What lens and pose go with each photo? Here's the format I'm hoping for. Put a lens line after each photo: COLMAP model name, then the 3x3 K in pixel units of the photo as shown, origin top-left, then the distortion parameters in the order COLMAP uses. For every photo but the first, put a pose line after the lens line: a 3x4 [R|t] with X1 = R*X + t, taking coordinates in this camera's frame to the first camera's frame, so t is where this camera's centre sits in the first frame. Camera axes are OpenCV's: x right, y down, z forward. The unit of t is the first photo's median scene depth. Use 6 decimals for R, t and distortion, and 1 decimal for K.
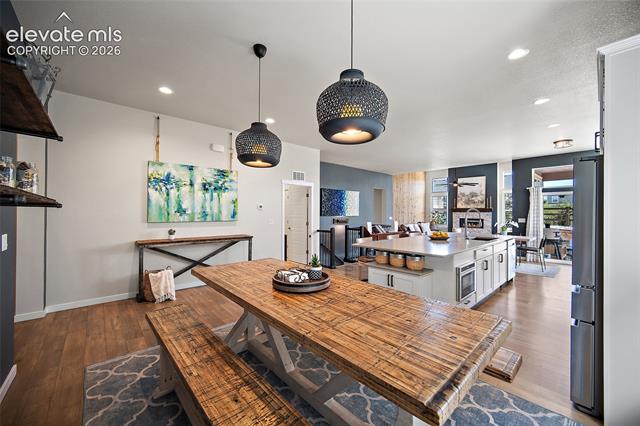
lens RADIAL K [[251.8, 0, 317.6], [0, 251.8, 211.8], [0, 0, 1]] dist [-0.002949, 0.000477]
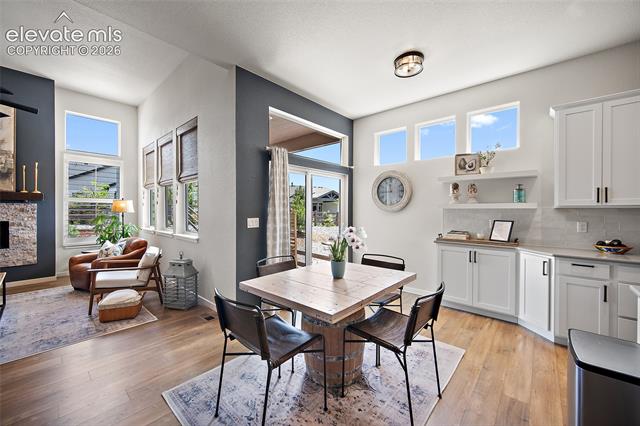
lens RADIAL K [[251.8, 0, 322.2], [0, 251.8, 211.7], [0, 0, 1]] dist [-0.002949, 0.000477]
pose [[-0.111917, -0.009274, 0.993674, 0.583053], [-0.006565, 0.999942, 0.008593, 0.018063], [-0.993696, -0.005562, -0.111971, 1.364684]]
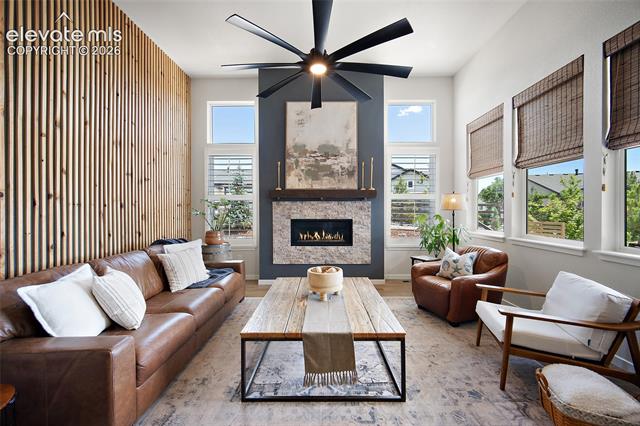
lens RADIAL K [[251.8, 0, 319.8], [0, 251.8, 212.6], [0, 0, 1]] dist [-0.002949, 0.000477]
pose [[0.682847, -0.011694, 0.730468, 0.829273], [0.004523, 0.999920, 0.011779, 0.030662], [-0.730548, -0.004740, 0.682845, 1.800260]]
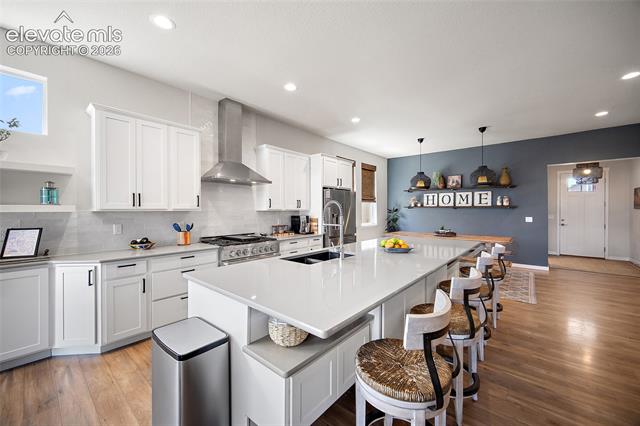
lens RADIAL K [[251.8, 0, 319.9], [0, 251.8, 210.4], [0, 0, 1]] dist [-0.002949, 0.000477]
pose [[-0.992074, 0.000171, -0.125654, 0.728619], [0.000413, 0.999998, -0.001903, 0.006249], [0.125653, -0.001939, -0.992072, 1.376215]]
